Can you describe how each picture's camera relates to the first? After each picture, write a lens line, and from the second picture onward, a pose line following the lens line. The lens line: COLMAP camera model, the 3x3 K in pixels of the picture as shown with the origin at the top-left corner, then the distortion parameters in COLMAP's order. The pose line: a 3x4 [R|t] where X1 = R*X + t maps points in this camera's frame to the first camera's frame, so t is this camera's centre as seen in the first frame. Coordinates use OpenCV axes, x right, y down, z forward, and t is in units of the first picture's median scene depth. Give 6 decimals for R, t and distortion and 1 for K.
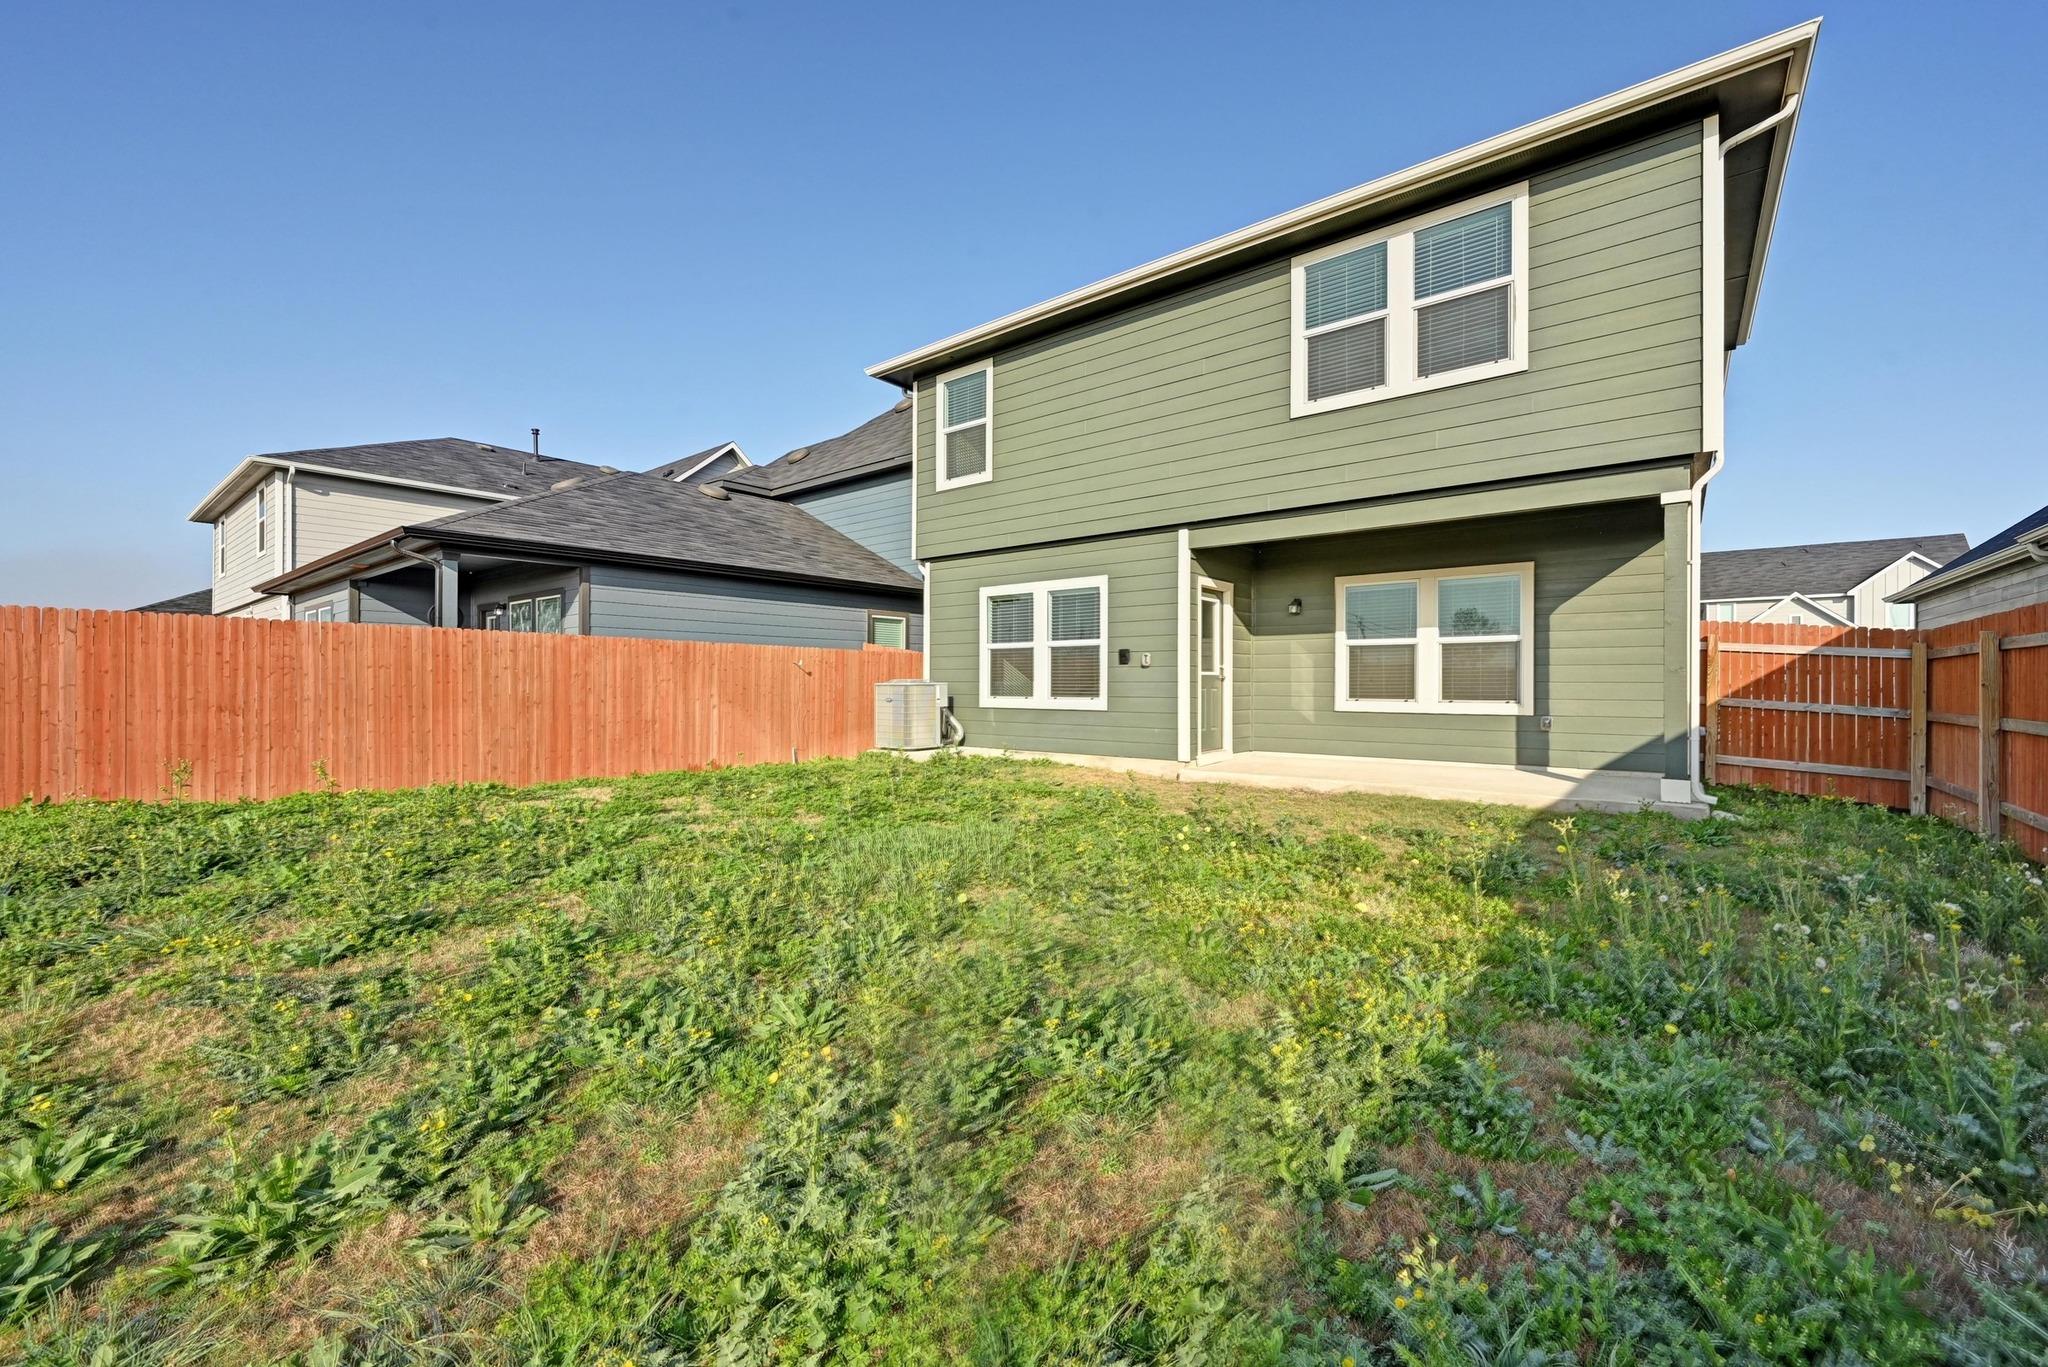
lens RADIAL K [[800.9, 0, 1028.9], [0, 800.9, 681.0], [0, 0, 1]] dist [-0.007231, -0.000320]
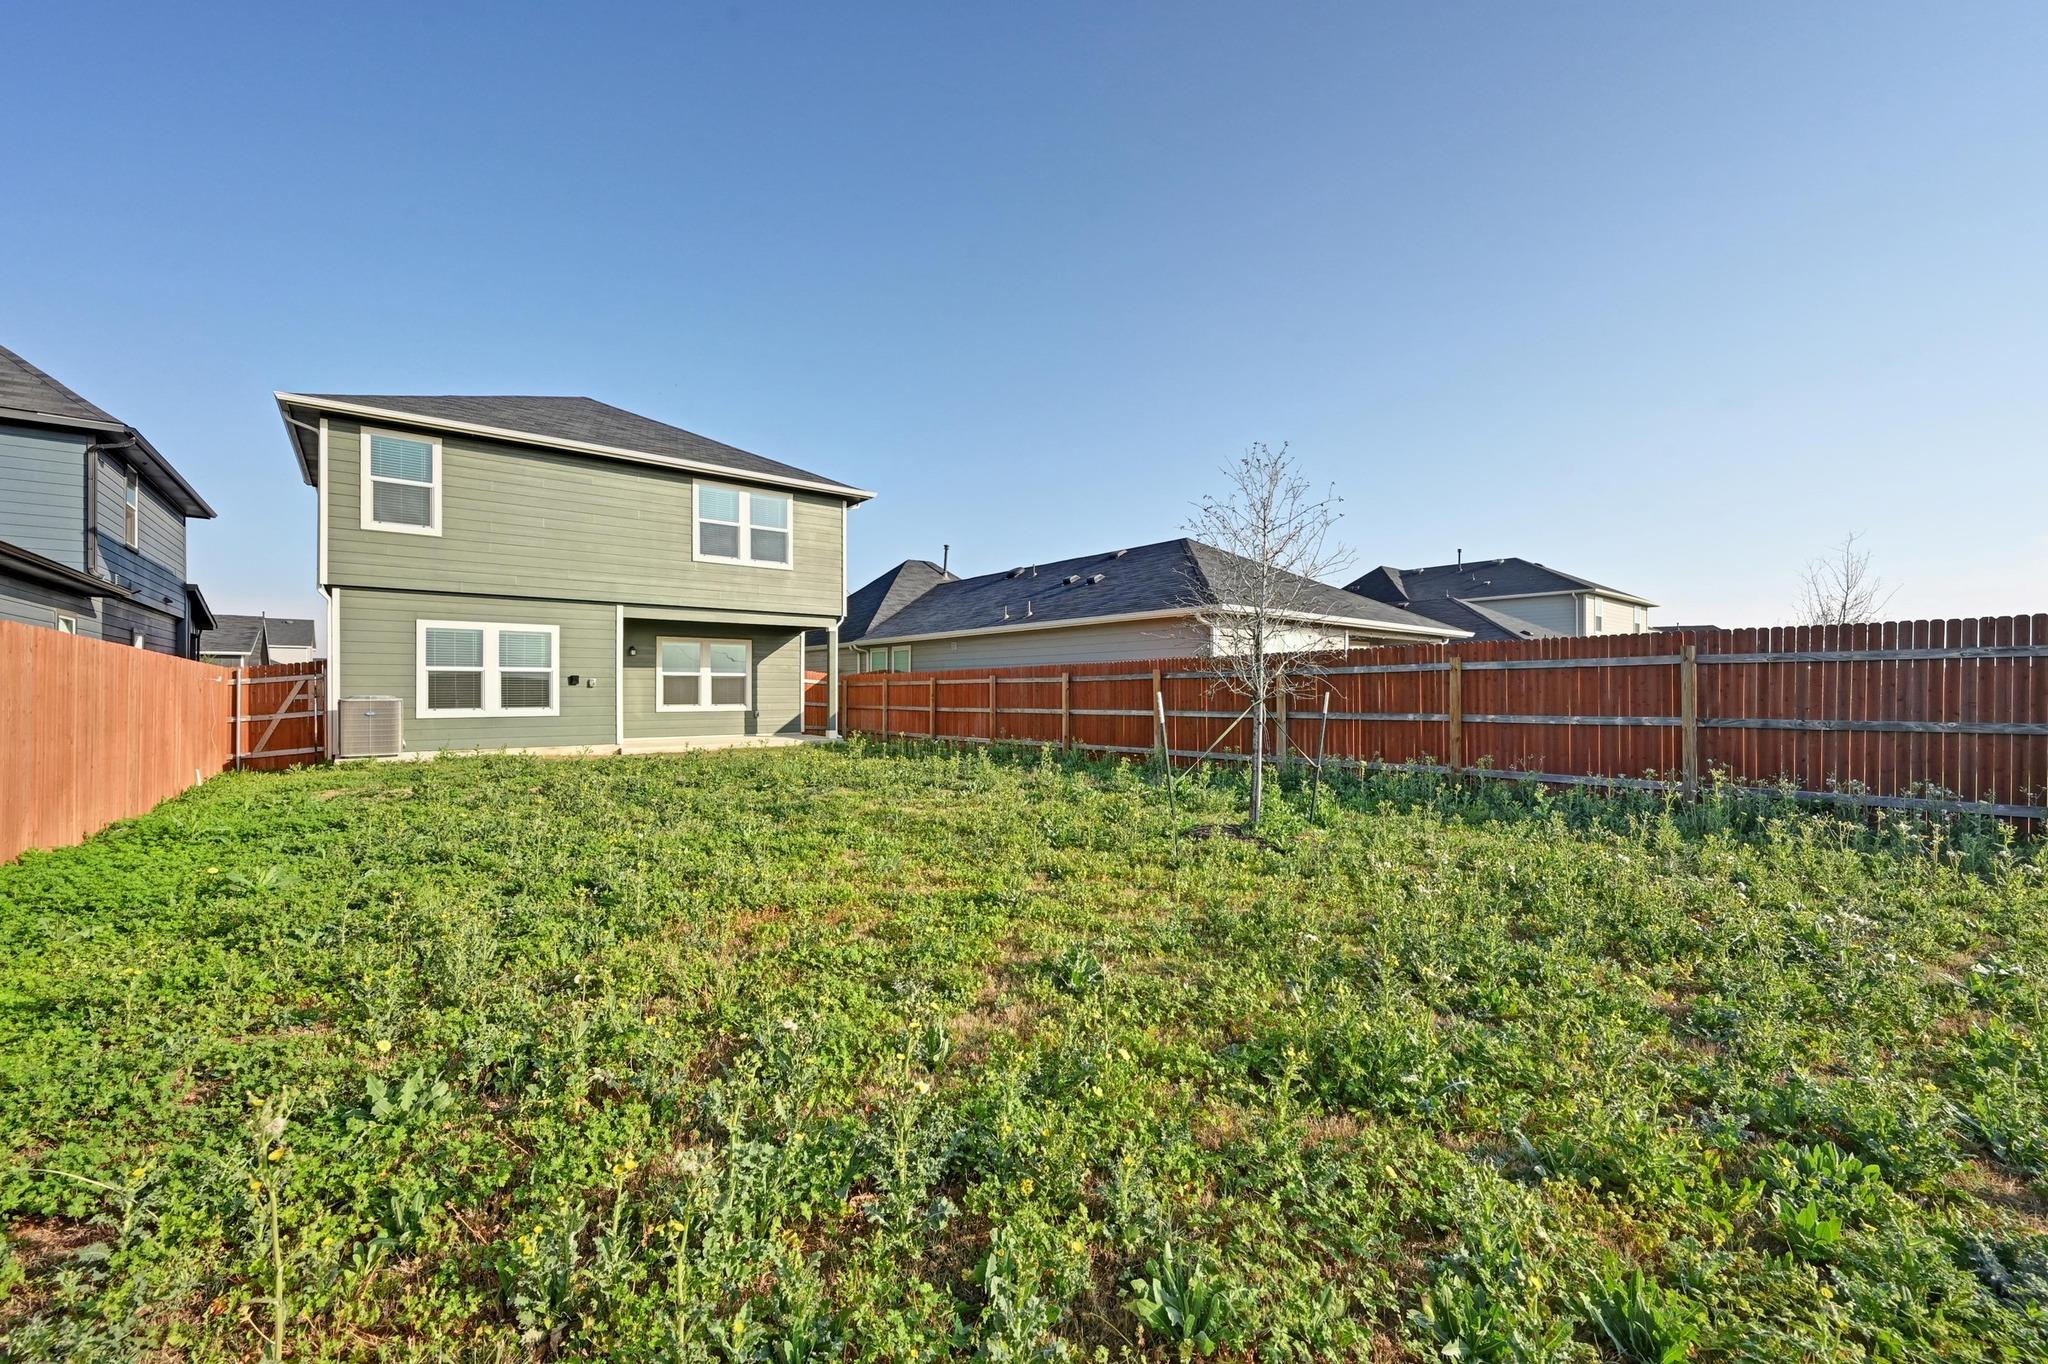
lens RADIAL K [[800.9, 0, 1028.5], [0, 800.9, 691.4], [0, 0, 1]] dist [-0.007231, -0.000320]
pose [[0.217515, -0.001942, 0.976055, -1.175299], [0.000602, 0.999998, 0.001856, -0.010880], [-0.976057, 0.000184, 0.217515, -0.192153]]
